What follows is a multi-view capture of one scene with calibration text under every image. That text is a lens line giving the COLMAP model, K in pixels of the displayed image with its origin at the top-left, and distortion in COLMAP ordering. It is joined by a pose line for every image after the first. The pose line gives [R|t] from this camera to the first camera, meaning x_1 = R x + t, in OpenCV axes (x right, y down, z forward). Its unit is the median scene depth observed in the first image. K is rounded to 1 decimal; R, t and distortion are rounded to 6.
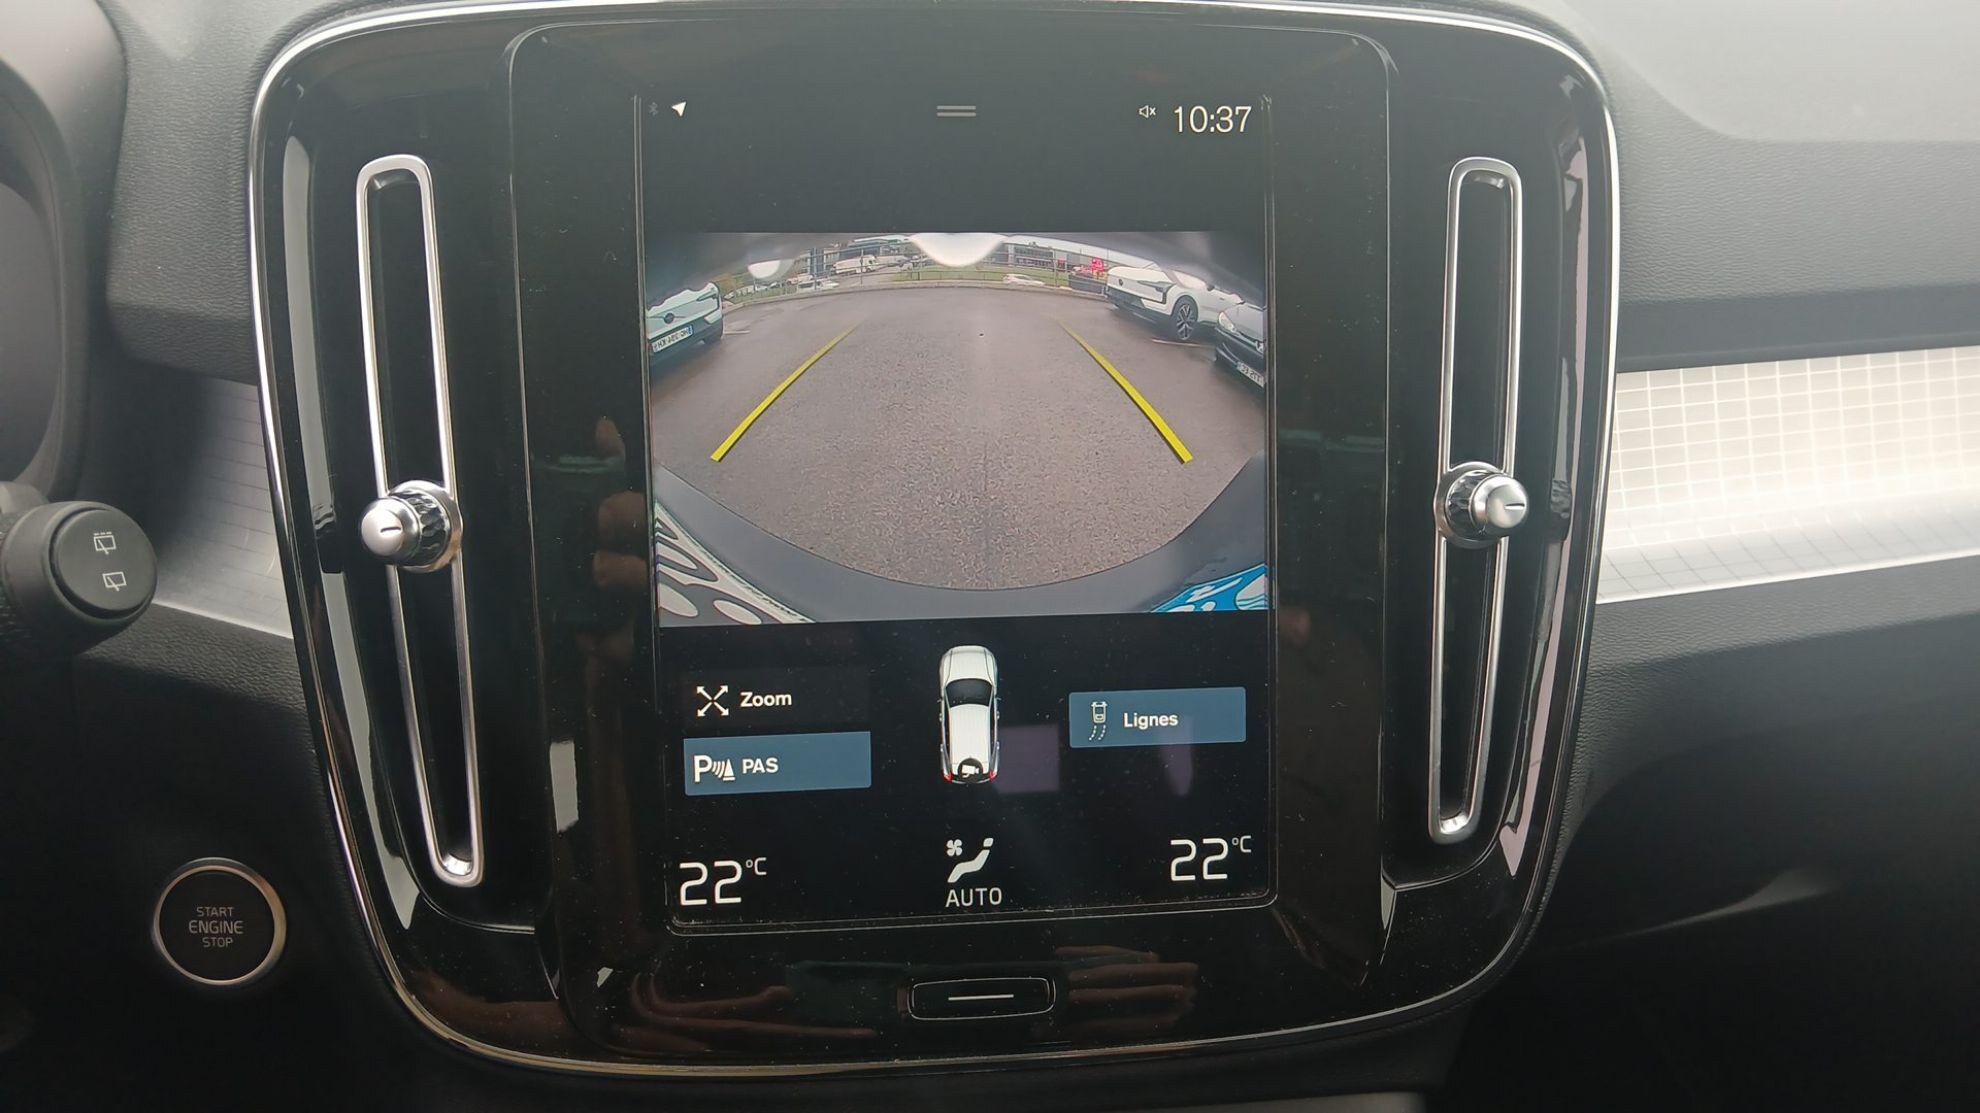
lens RADIAL K [[1609.1, 0, 996.0], [0, 1609.1, 550.5], [0, 0, 1]] dist [-0.115914, 0.000677]
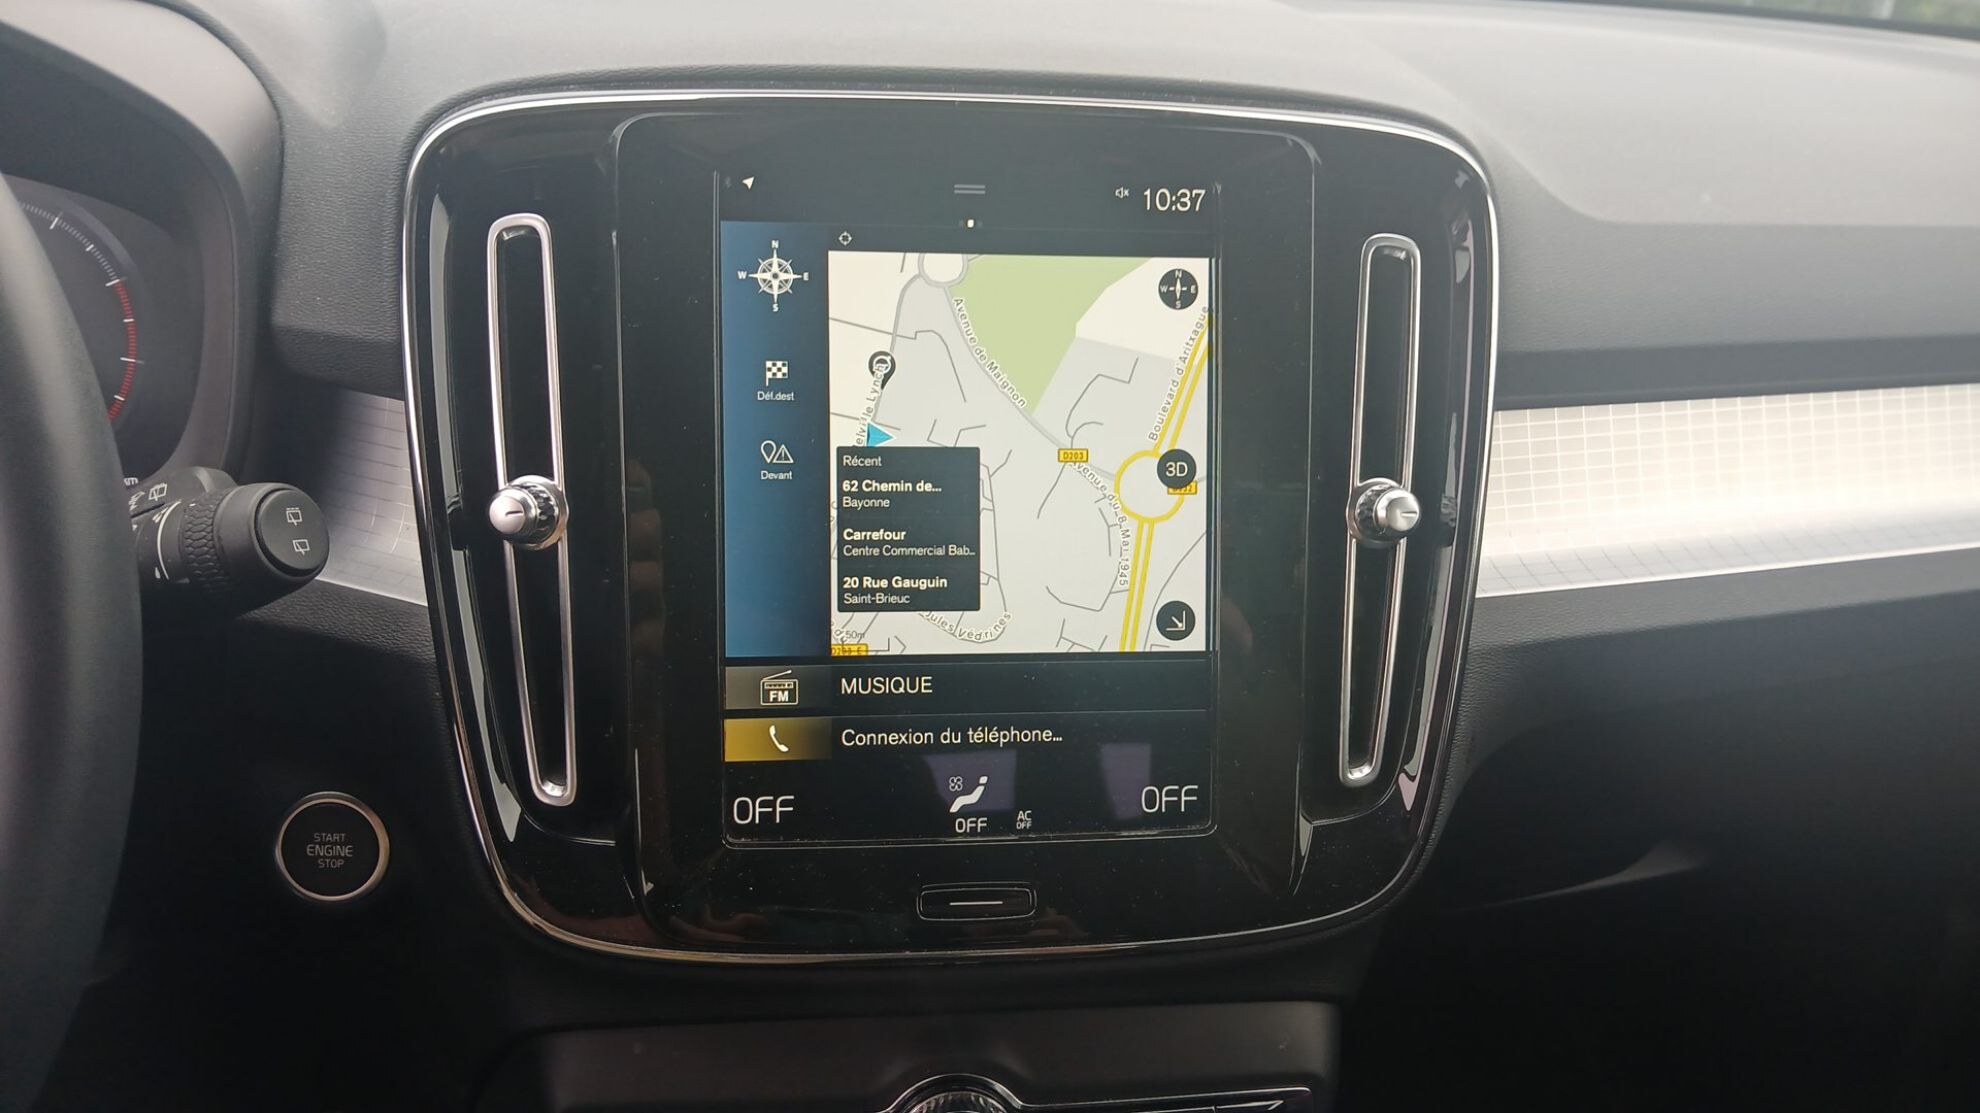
lens RADIAL K [[1609.1, 0, 984.8], [0, 1609.1, 564.2], [0, 0, 1]] dist [-0.115914, 0.000677]
pose [[0.999568, 0.017844, 0.023362, -0.036418], [-0.017485, 0.999728, -0.015446, 0.036555], [-0.023631, 0.015031, 0.999608, -0.243913]]
